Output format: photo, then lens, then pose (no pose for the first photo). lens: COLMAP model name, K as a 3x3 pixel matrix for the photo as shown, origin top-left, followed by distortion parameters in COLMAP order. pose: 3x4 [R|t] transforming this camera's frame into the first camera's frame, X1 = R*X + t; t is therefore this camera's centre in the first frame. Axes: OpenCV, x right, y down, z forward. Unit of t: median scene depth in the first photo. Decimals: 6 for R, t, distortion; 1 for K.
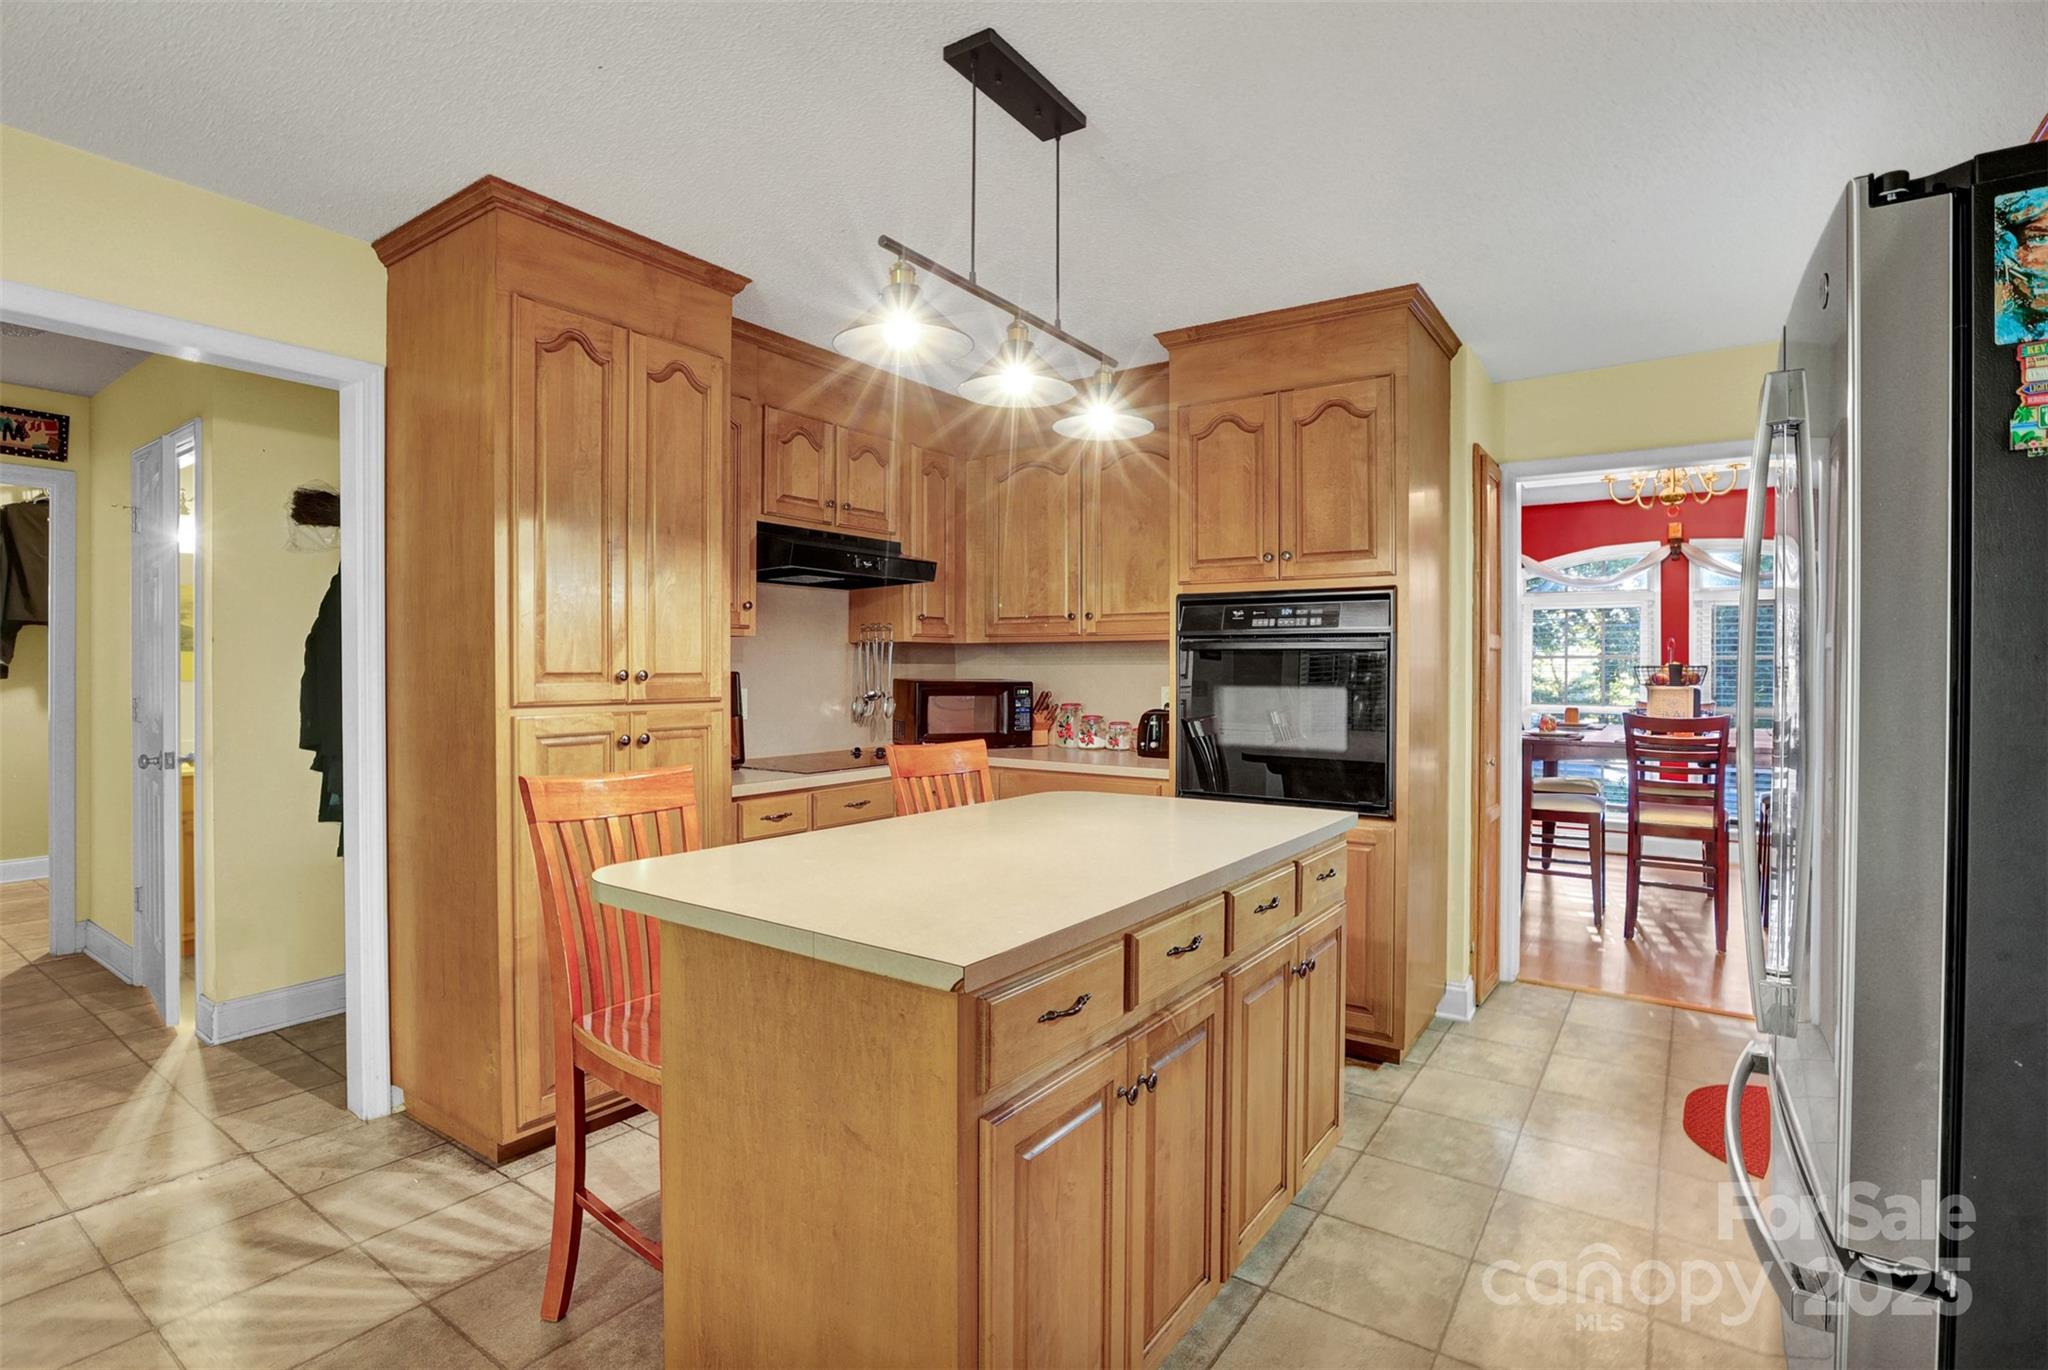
lens RADIAL K [[967.5, 0, 1024.0], [0, 967.5, 685.0], [0, 0, 1]] dist [-0.027108, 0.000018]
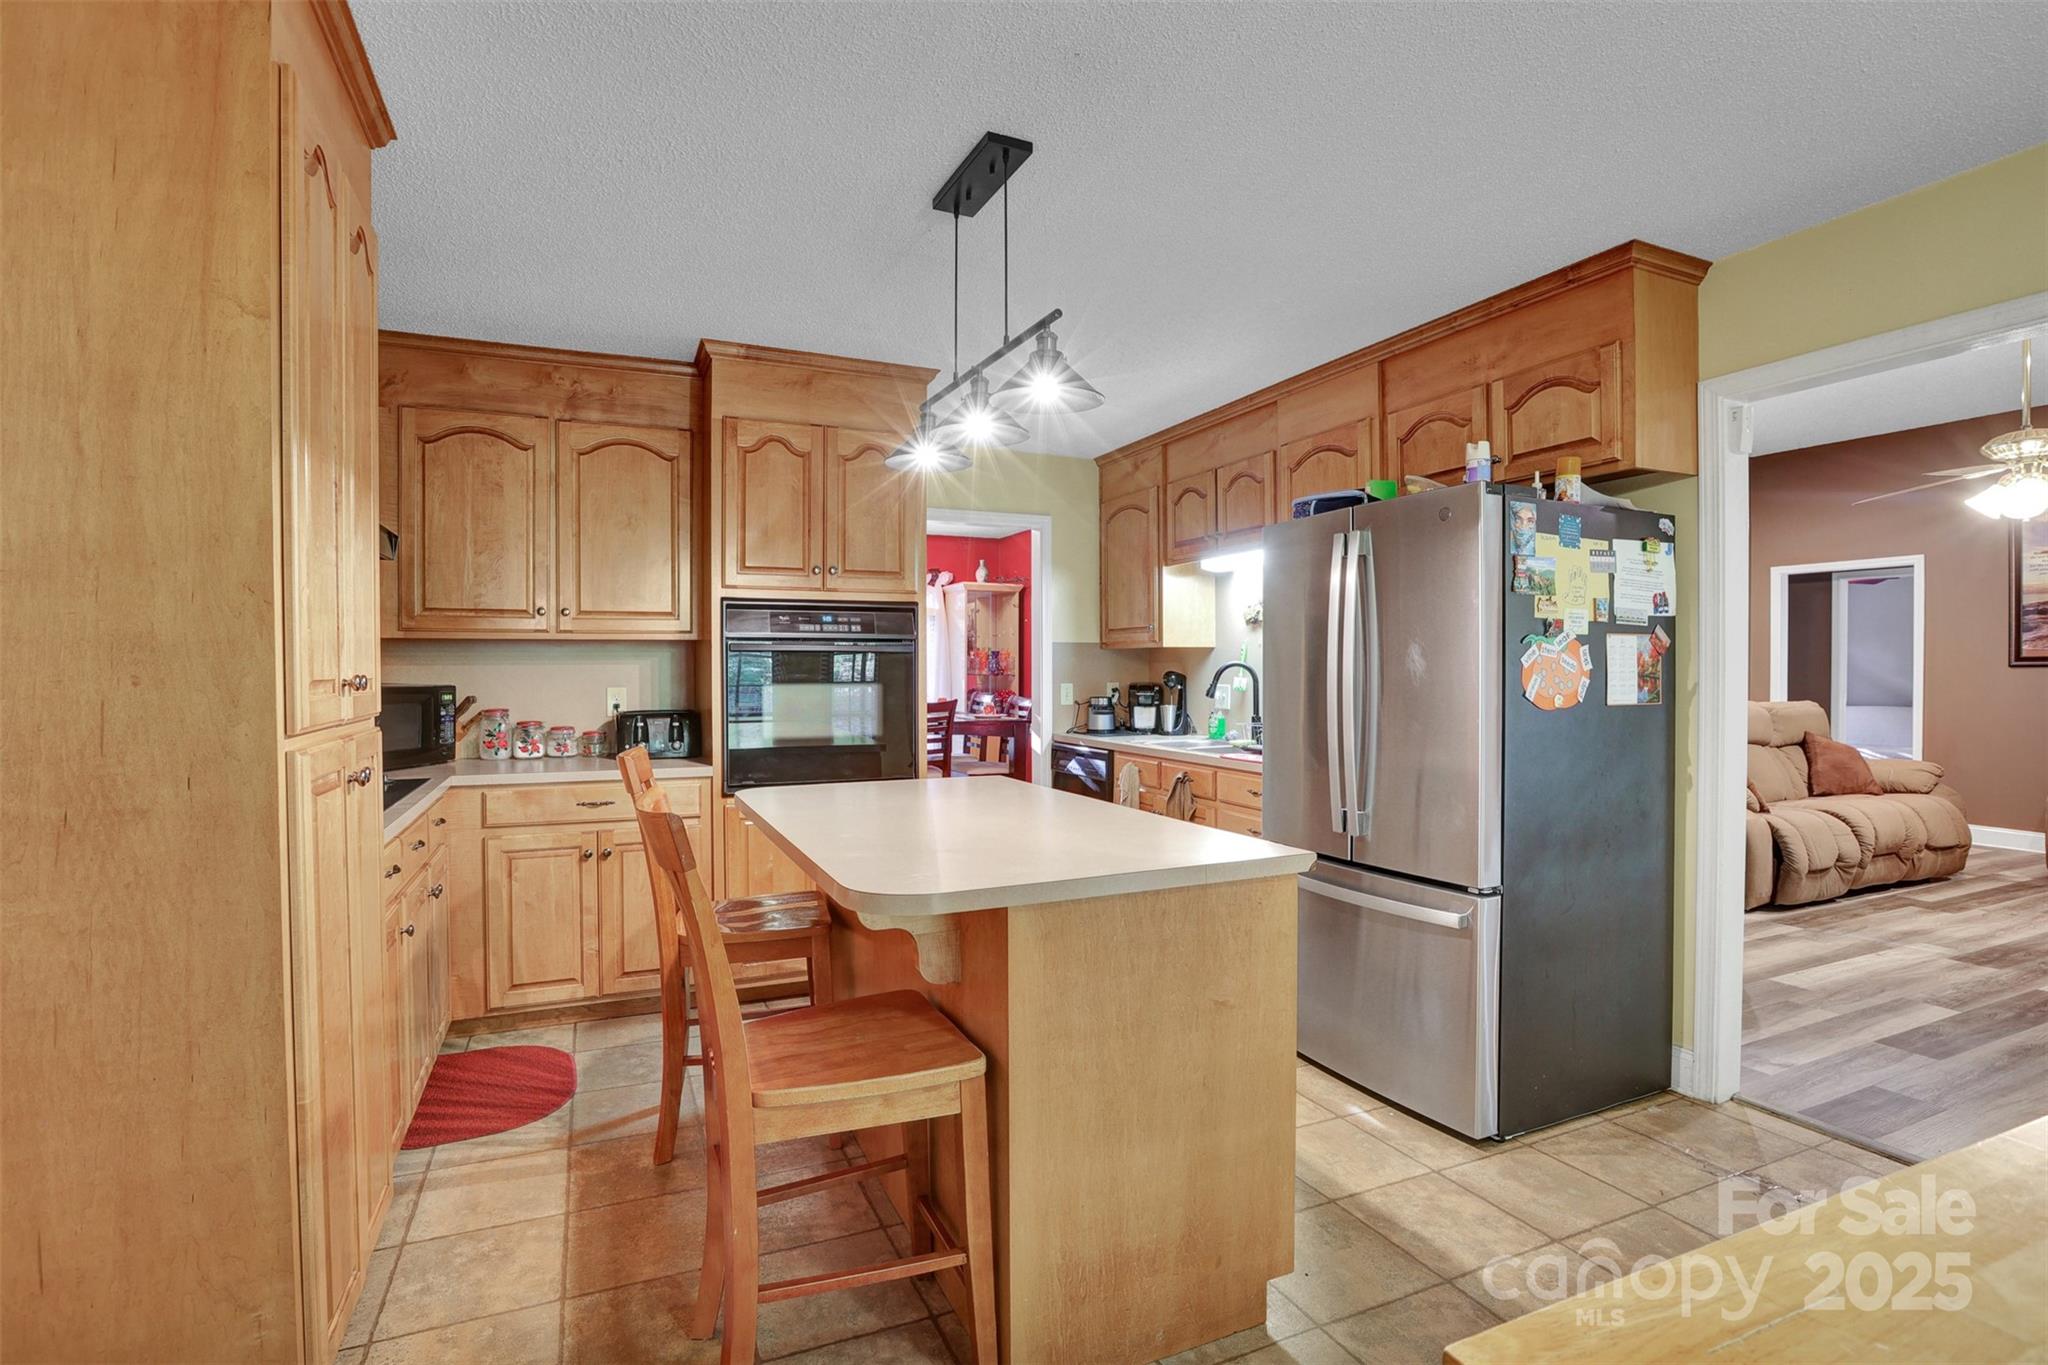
lens RADIAL K [[972.1, 0, 1012.2], [0, 972.1, 680.3], [0, 0, 1]] dist [-0.053795, 0.000579]
pose [[0.530467, -0.014739, 0.847577, -0.595217], [0.017946, 0.999820, 0.006155, -0.005583], [-0.847516, 0.011946, 0.530636, 0.200564]]
